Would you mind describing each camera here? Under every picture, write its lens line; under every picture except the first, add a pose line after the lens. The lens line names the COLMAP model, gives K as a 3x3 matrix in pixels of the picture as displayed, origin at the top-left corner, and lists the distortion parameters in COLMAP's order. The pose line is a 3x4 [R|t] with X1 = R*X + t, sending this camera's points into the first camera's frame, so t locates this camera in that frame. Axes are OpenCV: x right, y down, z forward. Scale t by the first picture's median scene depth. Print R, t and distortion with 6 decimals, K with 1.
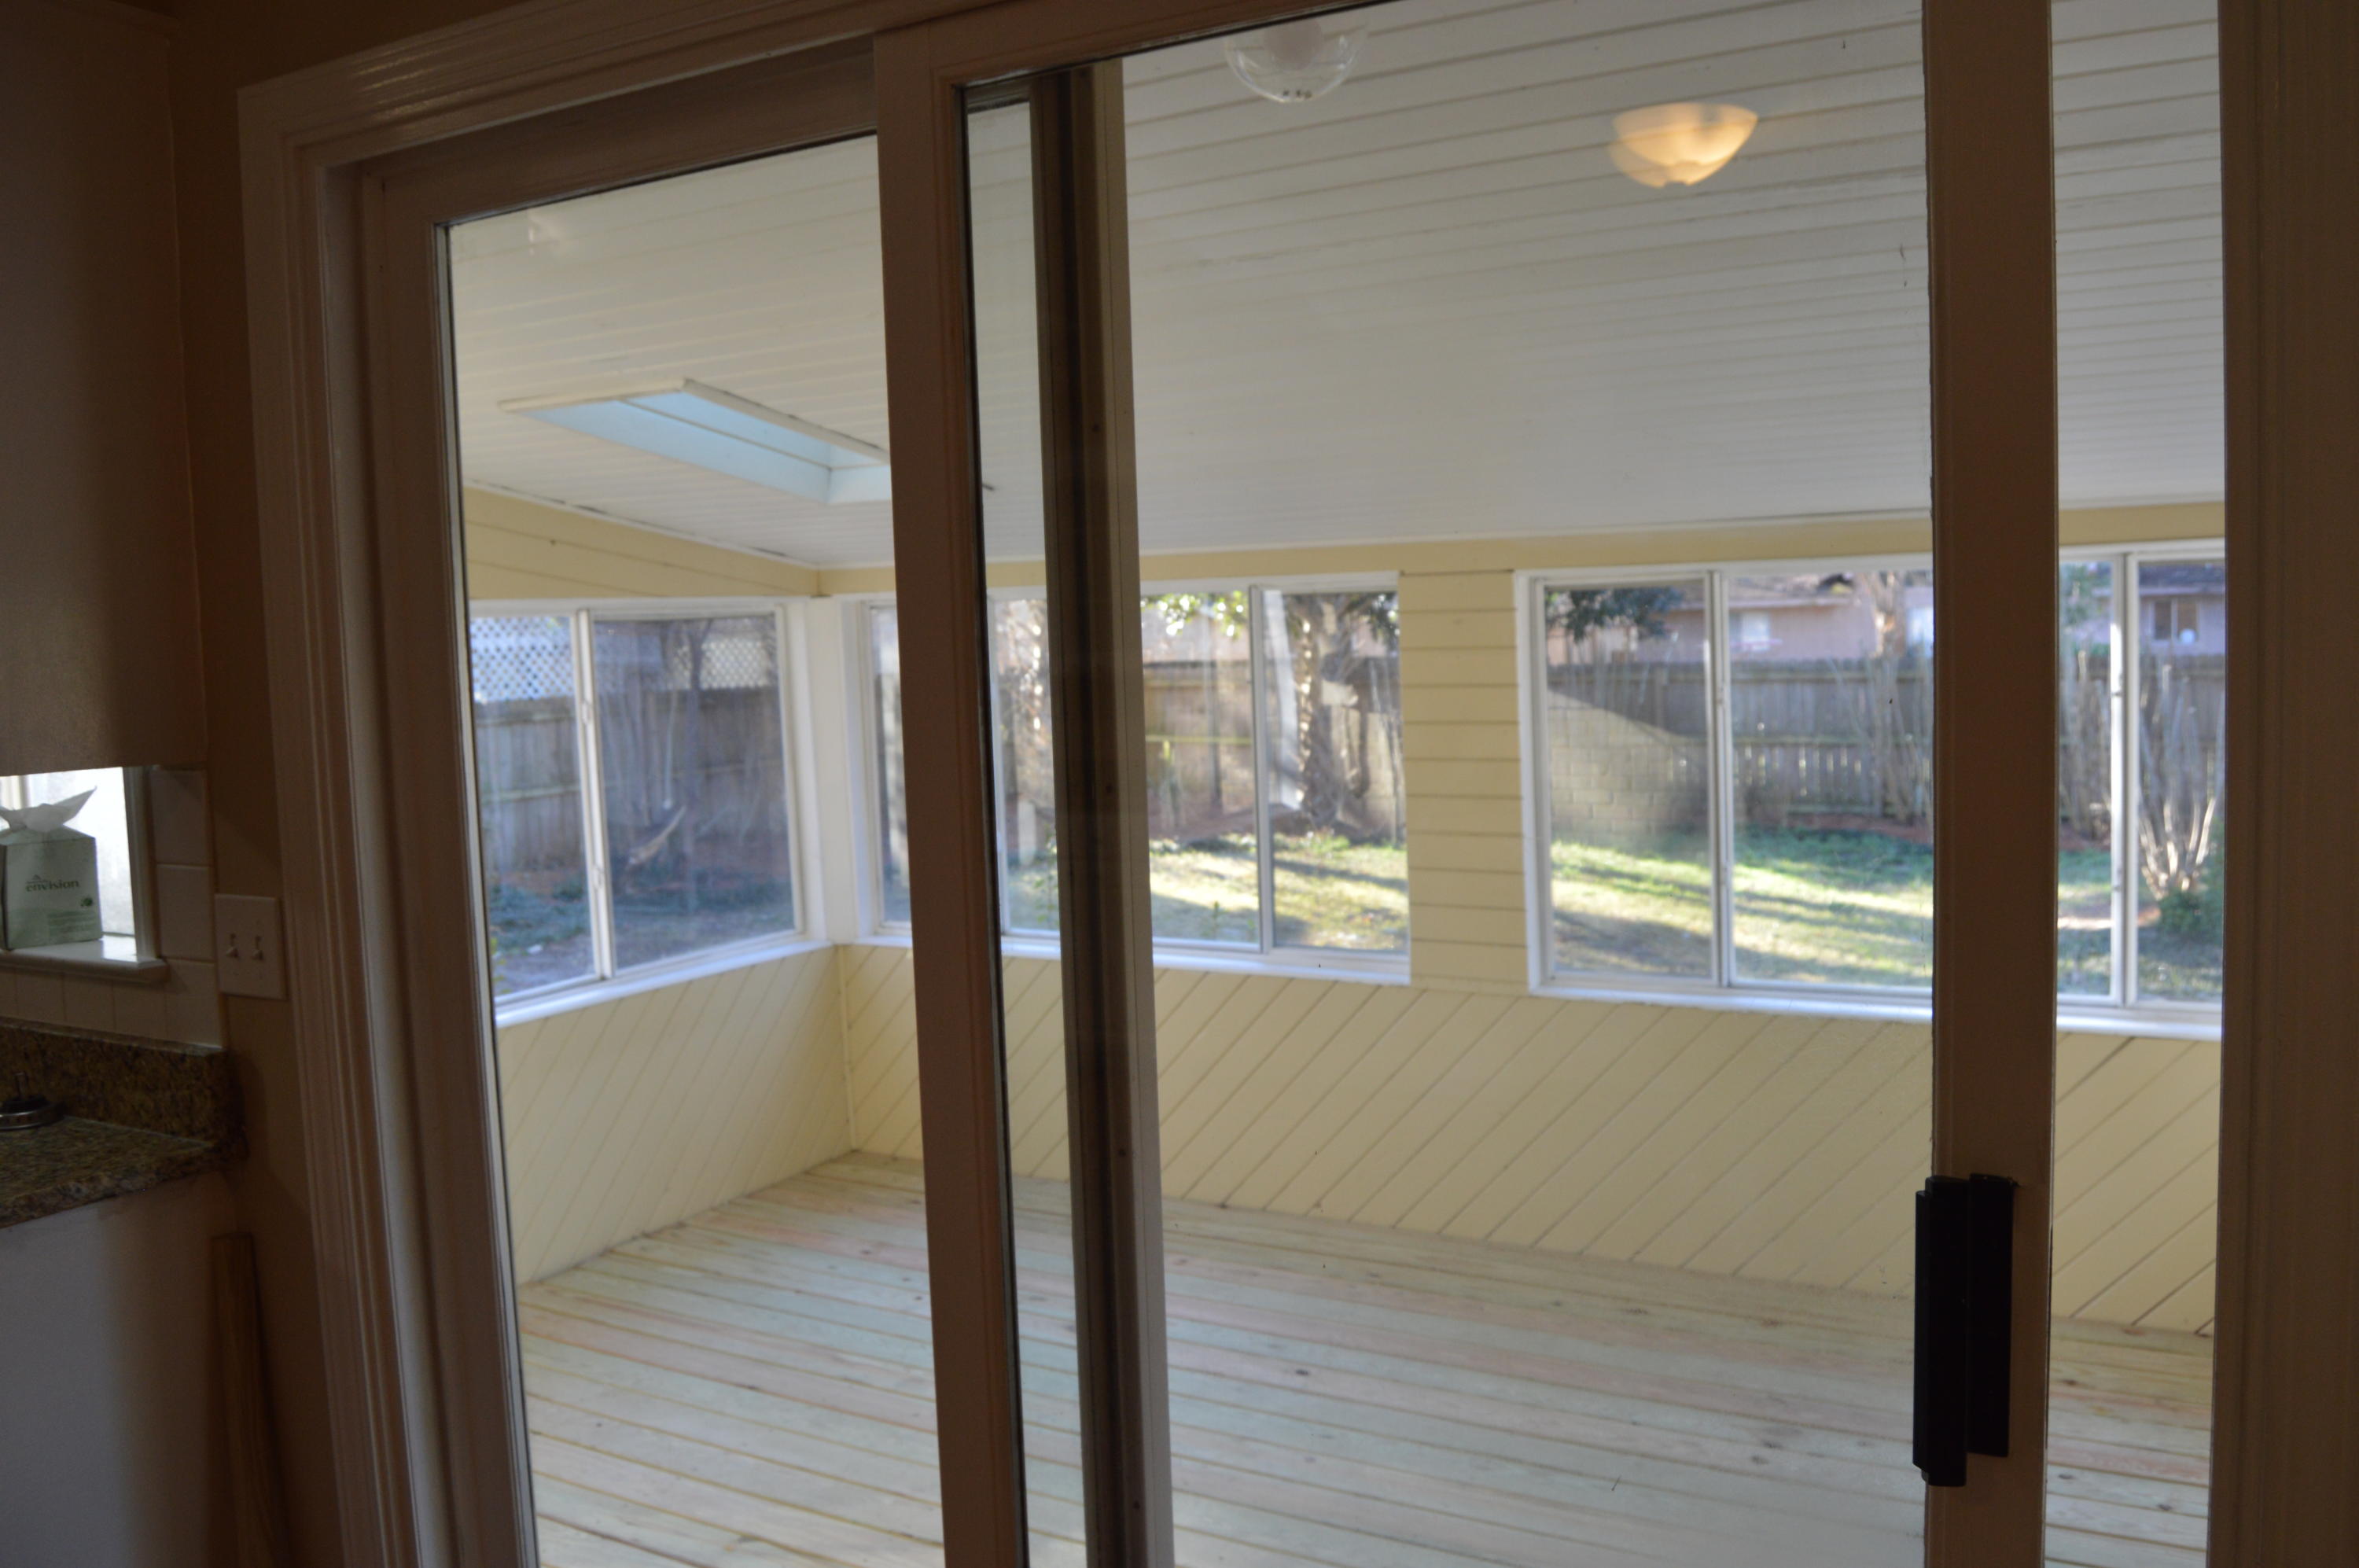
lens RADIAL K [[1863.7, 0, 1186.2], [0, 1863.7, 790.7], [0, 0, 1]] dist [-0.103272, 0.047004]
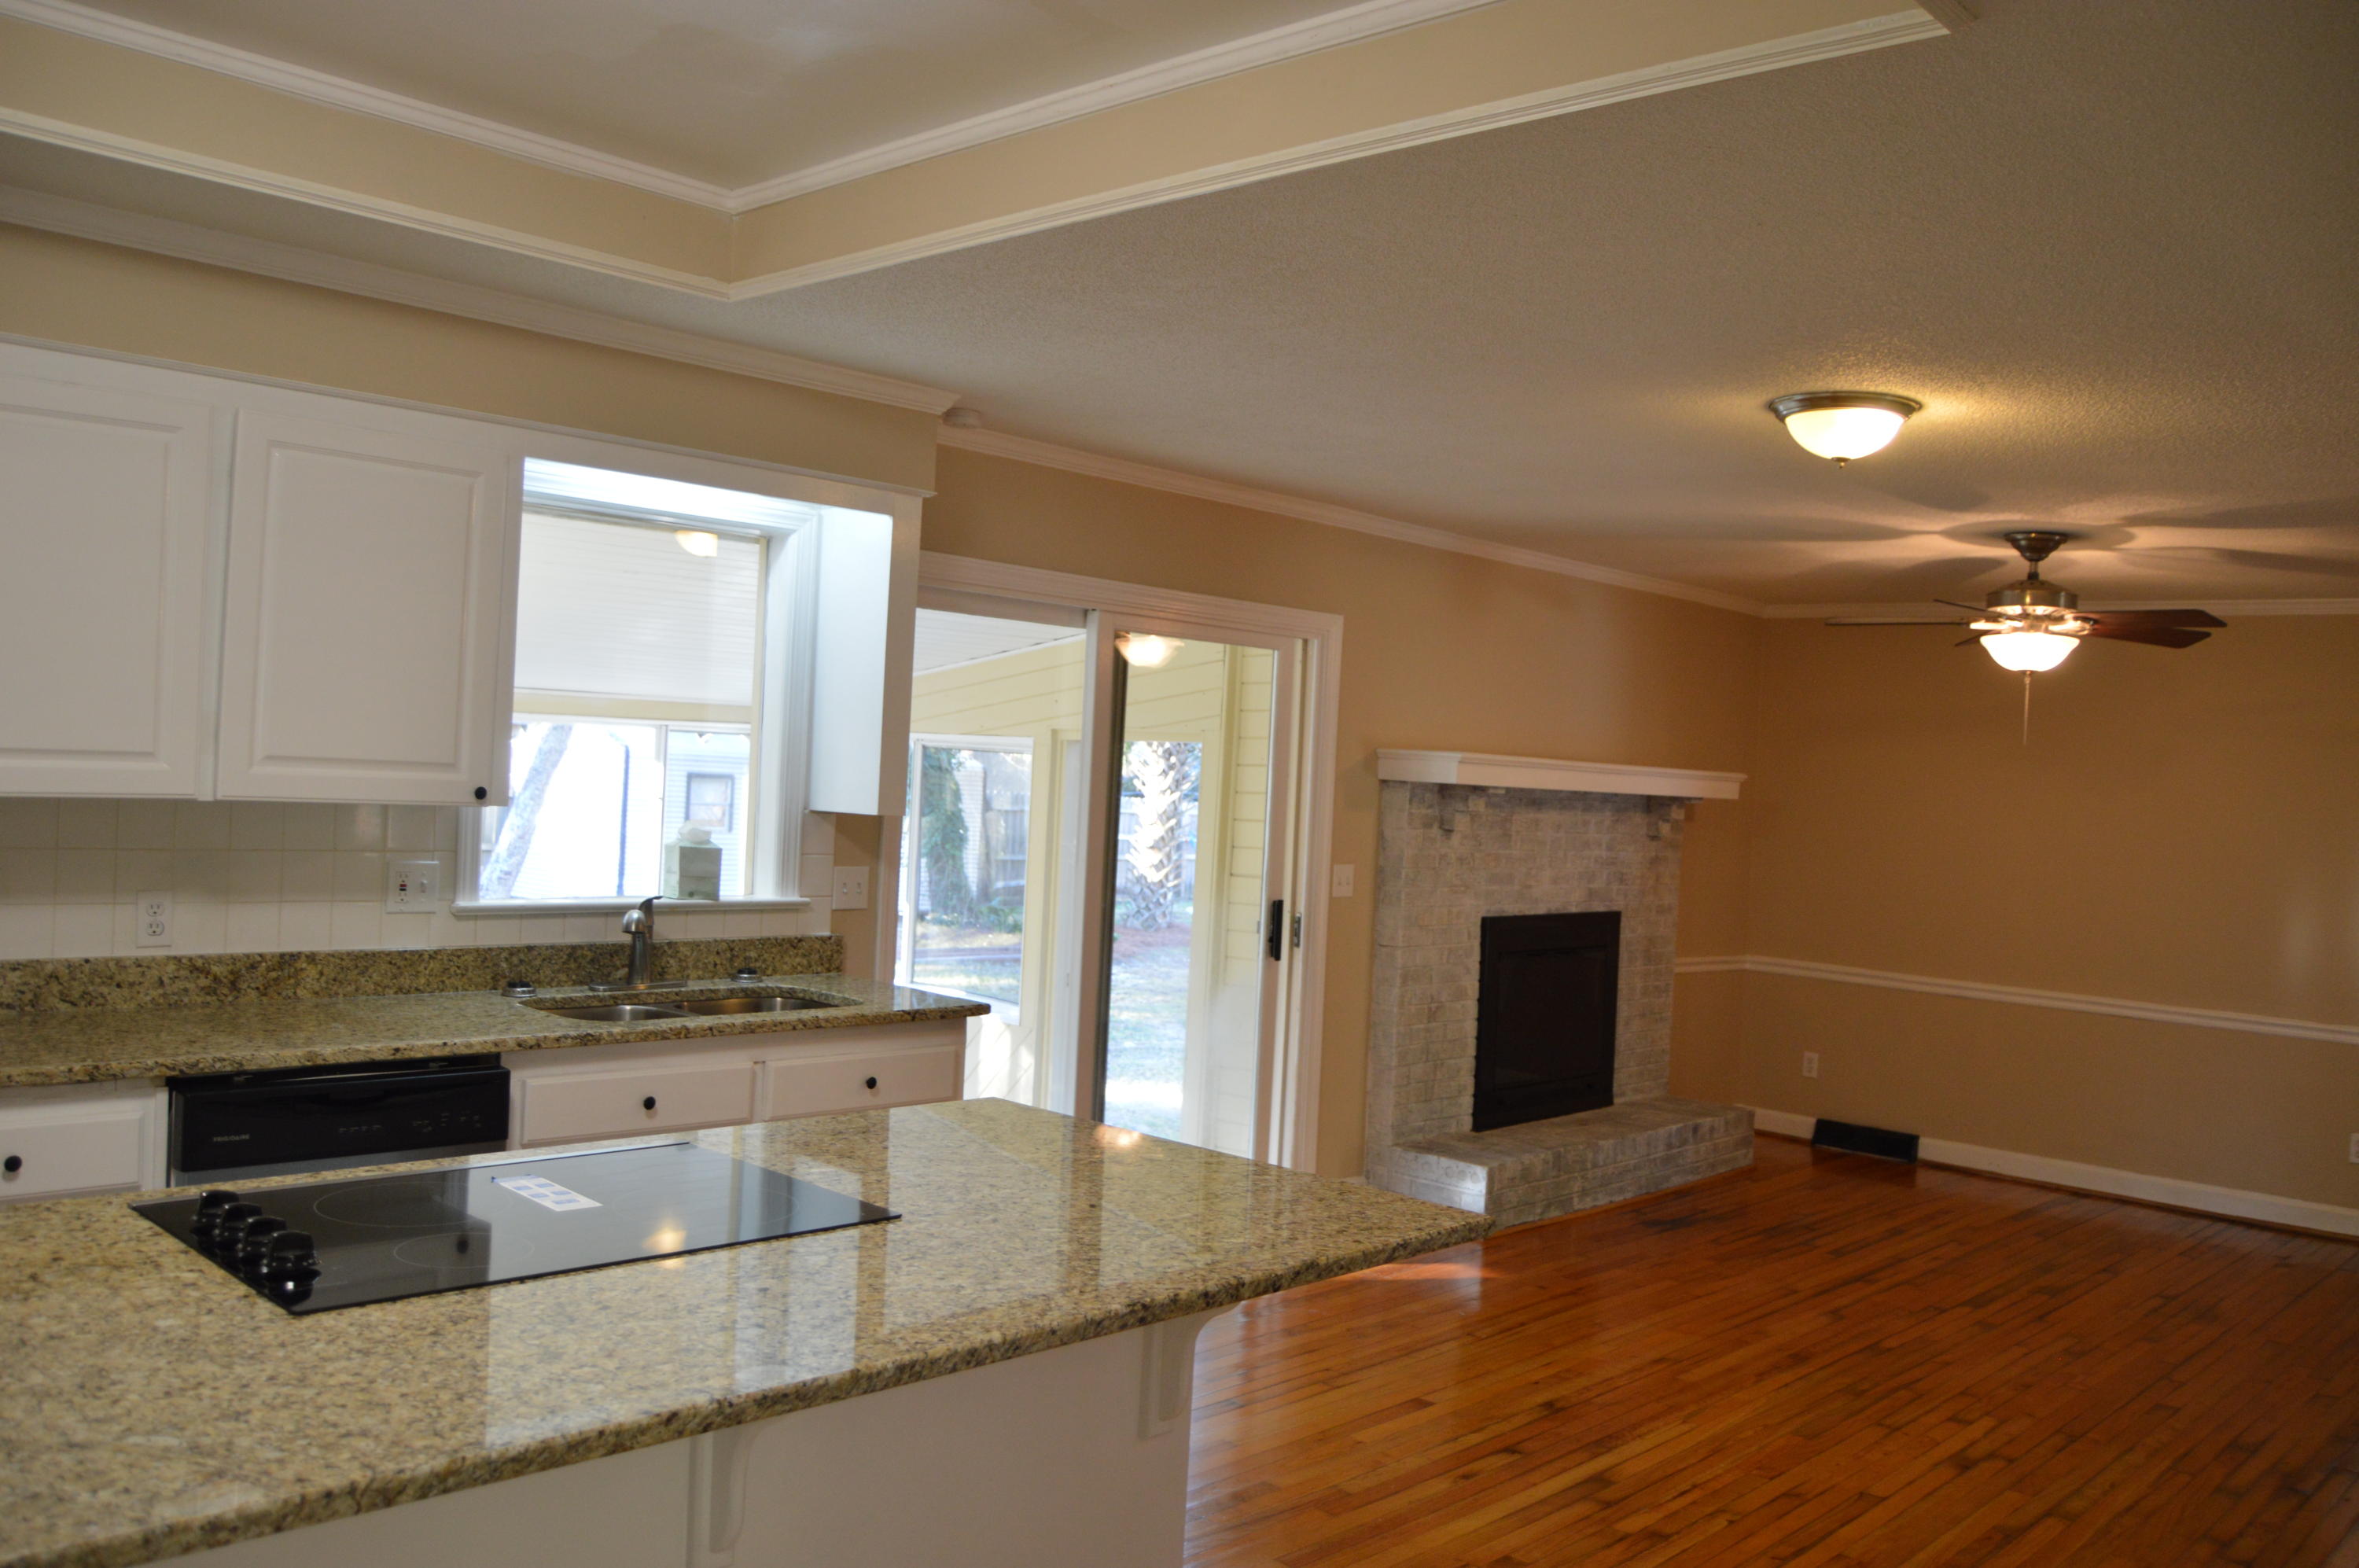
lens RADIAL K [[1868.7, 0, 1179.5], [0, 1868.7, 784.0], [0, 0, 1]] dist [-0.078678, 0.017040]
pose [[0.251518, 0.038502, 0.967087, -1.034255], [0.020082, 0.998786, -0.044987, 0.025385], [-0.967644, 0.030735, 0.250439, -0.013136]]
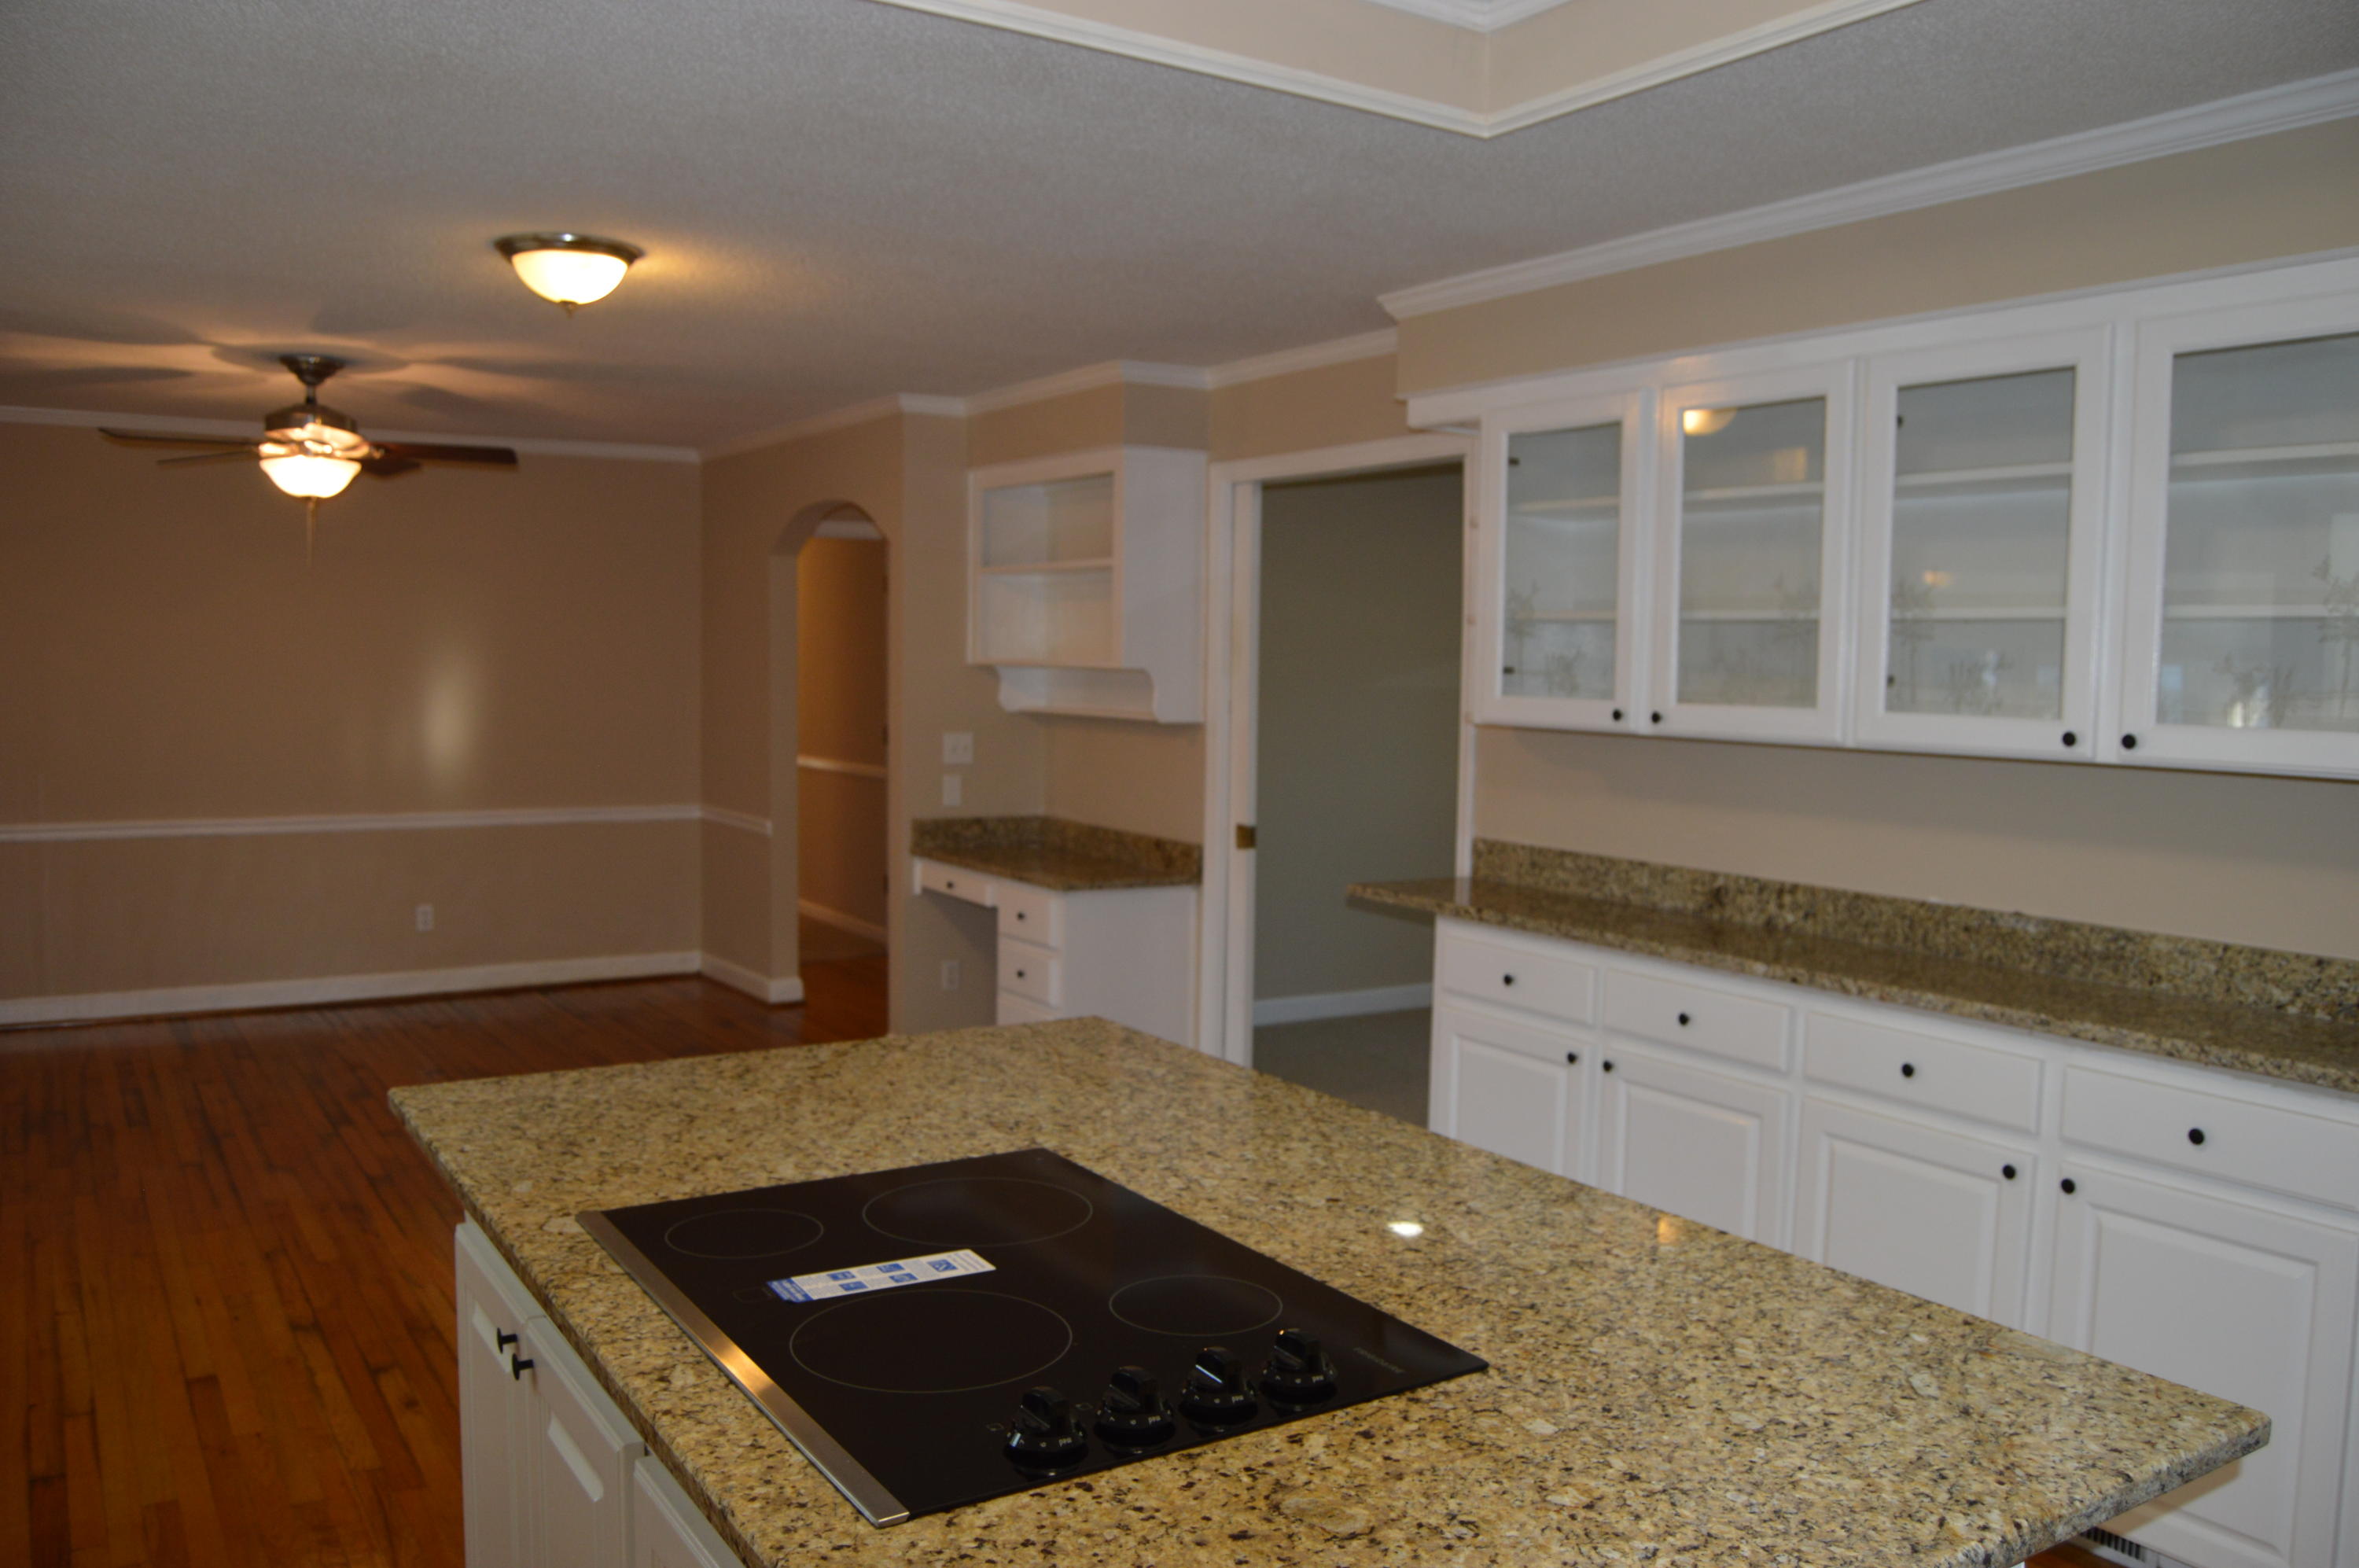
lens RADIAL K [[1863.7, 0, 1186.2], [0, 1863.7, 790.7], [0, 0, 1]] dist [-0.103272, 0.047004]
pose [[-0.878234, -0.011726, 0.478088, -0.834536], [0.059421, 0.989277, 0.133418, -0.020937], [-0.474526, 0.145581, -0.868119, 0.487113]]
